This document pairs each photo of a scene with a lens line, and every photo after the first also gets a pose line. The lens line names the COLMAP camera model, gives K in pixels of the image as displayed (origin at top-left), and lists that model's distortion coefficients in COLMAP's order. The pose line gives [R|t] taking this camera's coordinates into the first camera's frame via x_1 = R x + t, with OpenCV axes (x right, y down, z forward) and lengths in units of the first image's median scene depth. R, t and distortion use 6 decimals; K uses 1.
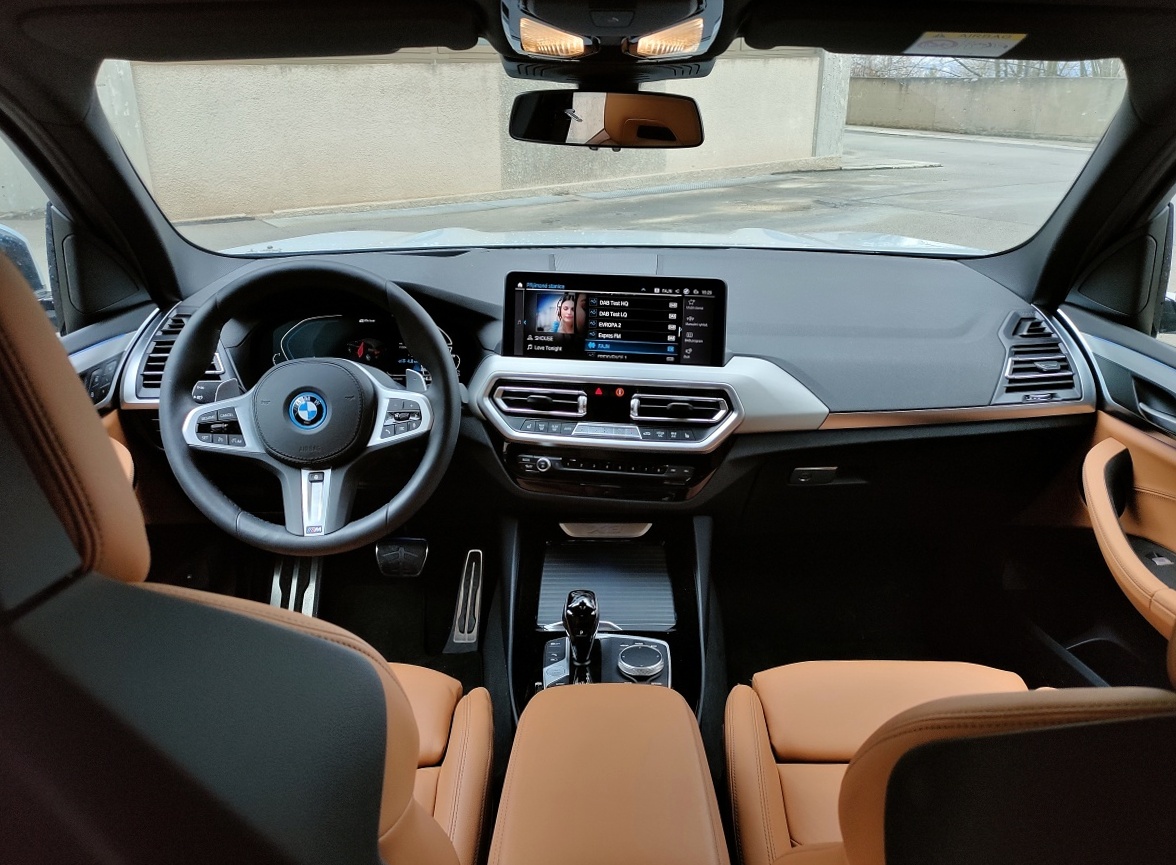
lens RADIAL K [[894.0, 0, 590.0], [0, 894.0, 412.6], [0, 0, 1]] dist [0.047812, -0.027958]
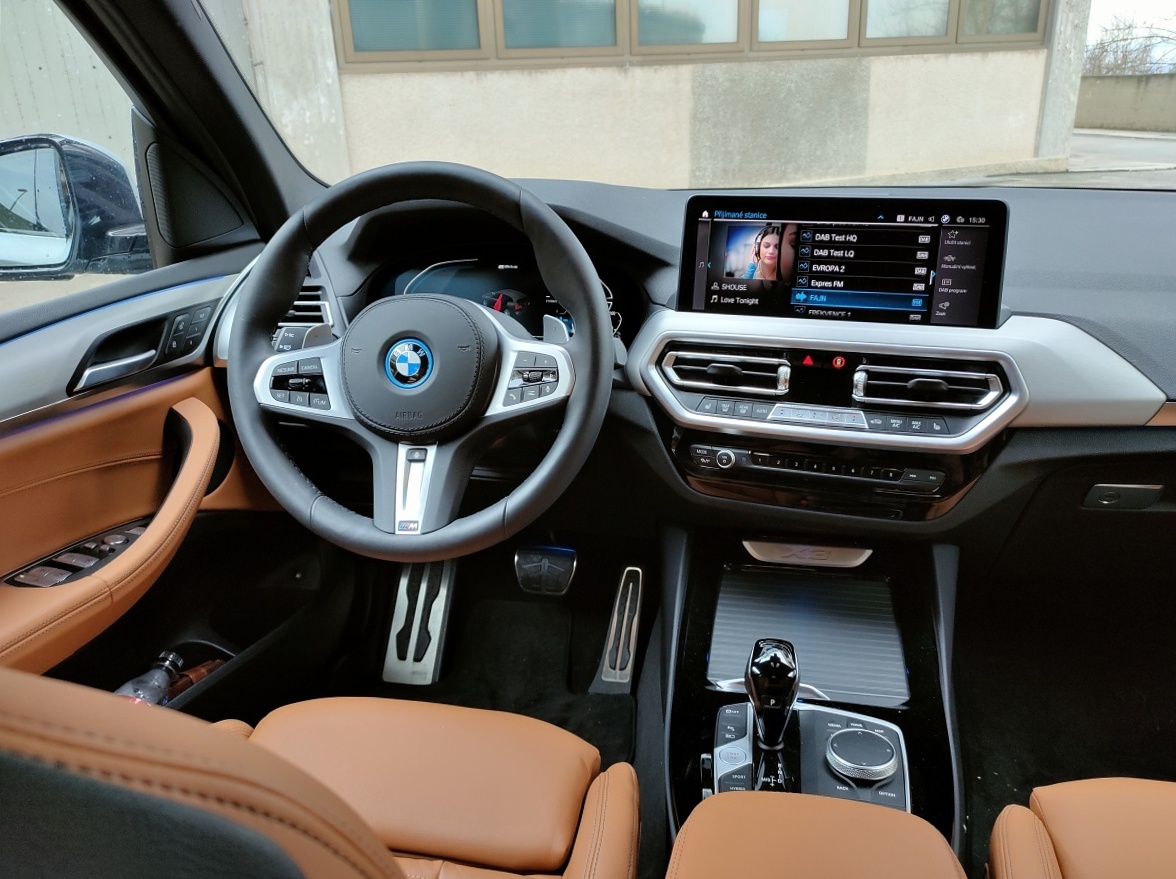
lens RADIAL K [[830.7, 0, 628.4], [0, 830.7, 432.8], [0, 0, 1]] dist [0.050747, -0.036170]
pose [[0.986172, 0.045374, -0.159395, -0.023402], [-0.046661, 0.998901, -0.004341, 0.044152], [0.159023, 0.011719, 0.987205, 0.321072]]
